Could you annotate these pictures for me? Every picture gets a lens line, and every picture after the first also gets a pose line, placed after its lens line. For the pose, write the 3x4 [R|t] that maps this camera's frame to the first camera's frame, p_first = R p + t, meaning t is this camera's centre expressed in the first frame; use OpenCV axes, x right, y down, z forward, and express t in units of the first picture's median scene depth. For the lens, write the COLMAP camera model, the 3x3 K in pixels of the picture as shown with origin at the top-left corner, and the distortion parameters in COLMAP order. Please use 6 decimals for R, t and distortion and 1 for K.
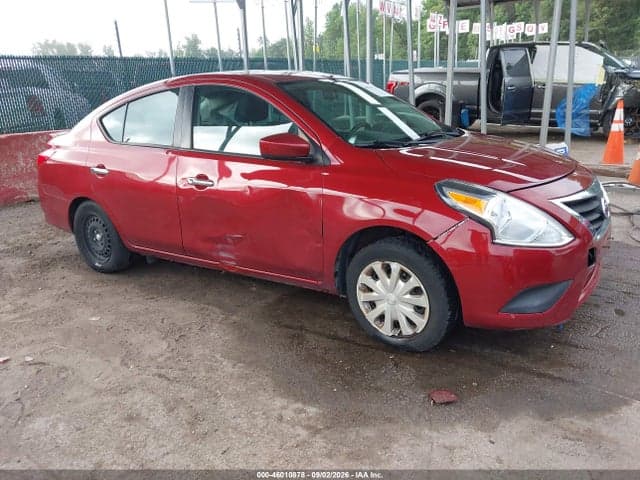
lens RADIAL K [[506.3, 0, 320.0], [0, 506.3, 240.0], [0, 0, 1]] dist [0.008949, -0.002257]
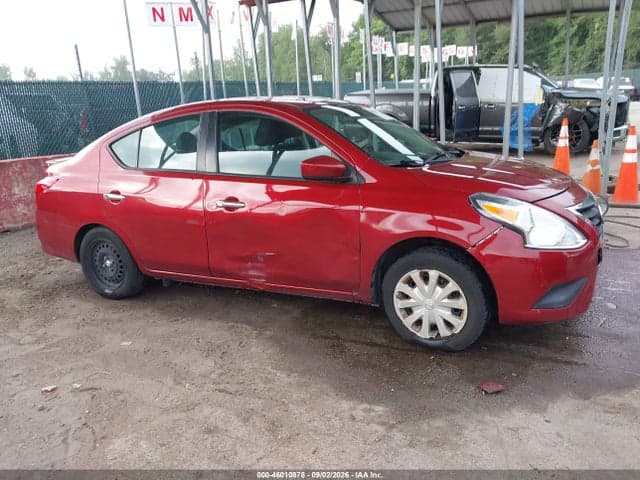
lens RADIAL K [[510.2, 0, 320.0], [0, 510.2, 240.0], [0, 0, 1]] dist [0.008551, -0.005907]
pose [[0.992042, -0.043679, 0.118086, -0.206612], [0.048166, 0.998211, -0.035416, 0.005976], [-0.116328, 0.040822, 0.992372, -0.069827]]
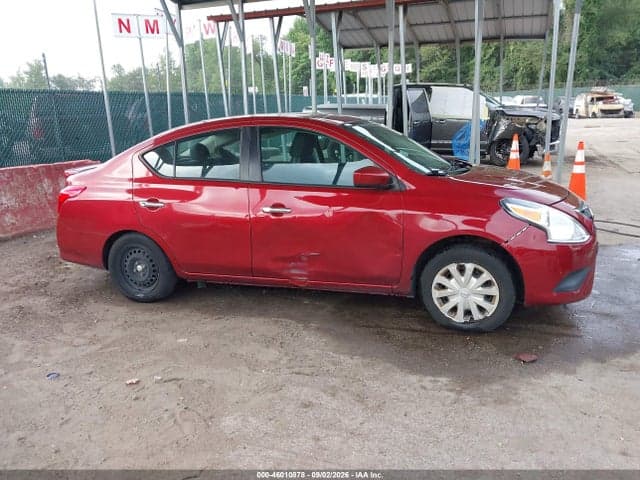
lens RADIAL K [[510.2, 0, 320.0], [0, 510.2, 240.0], [0, 0, 1]] dist [0.008551, -0.005907]
pose [[0.965039, -0.056595, 0.255923, -0.507972], [0.071149, 0.996312, -0.047968, 0.019479], [-0.252264, 0.064499, 0.965506, -0.156099]]
